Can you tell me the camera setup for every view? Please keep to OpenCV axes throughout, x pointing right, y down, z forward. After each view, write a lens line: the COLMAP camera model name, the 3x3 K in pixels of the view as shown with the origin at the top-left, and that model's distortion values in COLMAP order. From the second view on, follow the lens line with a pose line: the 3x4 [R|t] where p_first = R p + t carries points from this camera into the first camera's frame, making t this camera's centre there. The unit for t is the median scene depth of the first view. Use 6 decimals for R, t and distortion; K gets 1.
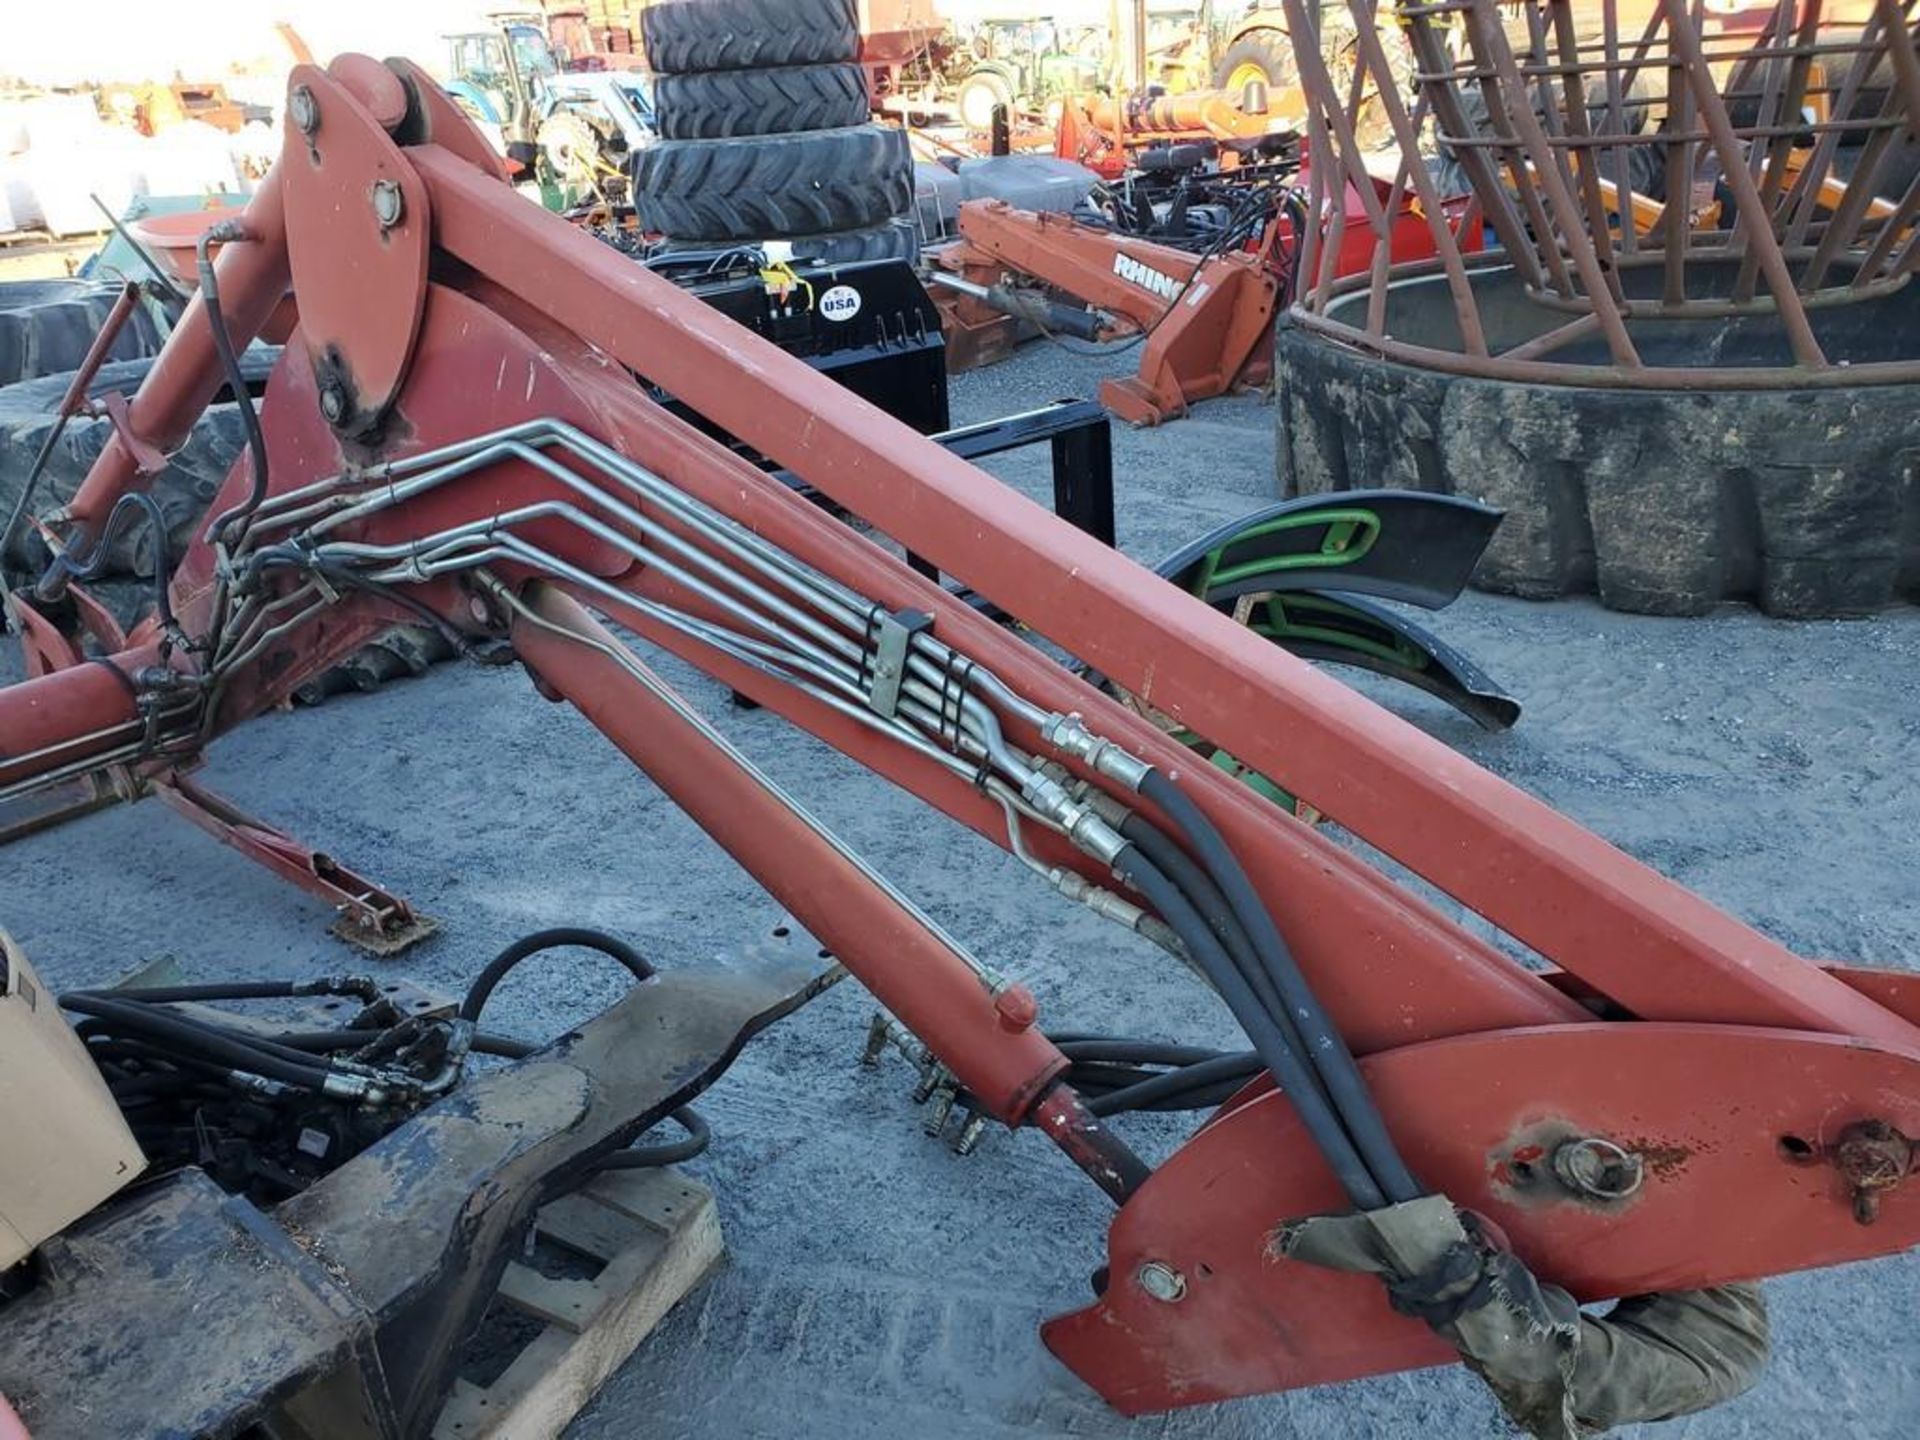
lens RADIAL K [[1489.0, 0, 912.6], [0, 1489.0, 742.9], [0, 0, 1]] dist [0.008059, 0.016534]
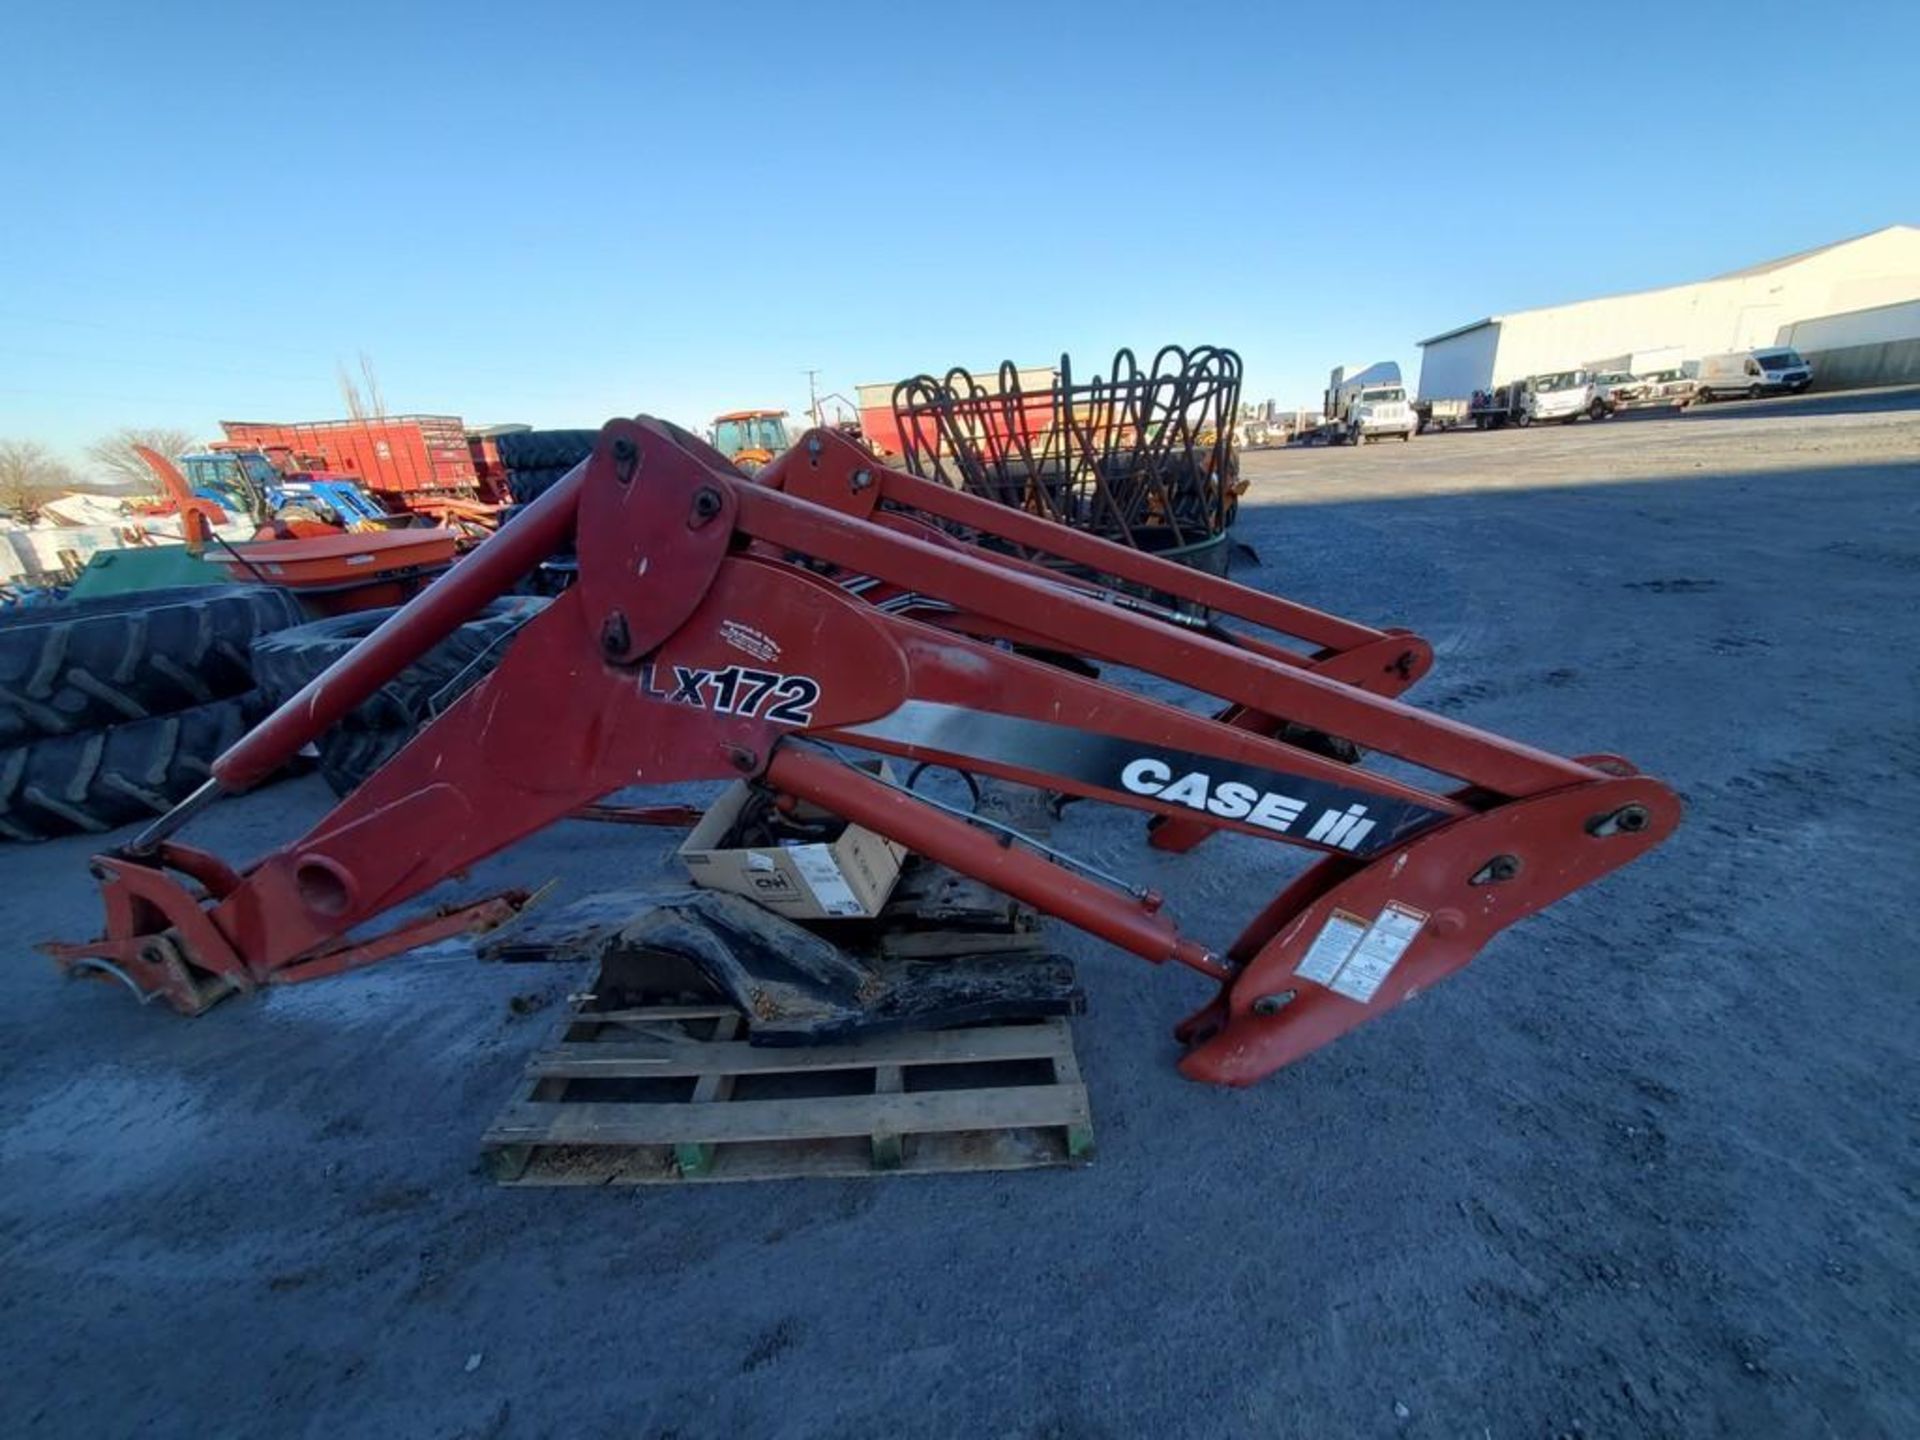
lens RADIAL K [[756.7, 0, 961.5], [0, 756.7, 730.1], [0, 0, 1]] dist [0.003513, -0.000622]
pose [[0.860591, -0.161976, 0.482852, -0.423825], [0.213317, 0.975548, -0.052942, 0.082773], [-0.462470, 0.148562, 0.874100, -0.082456]]
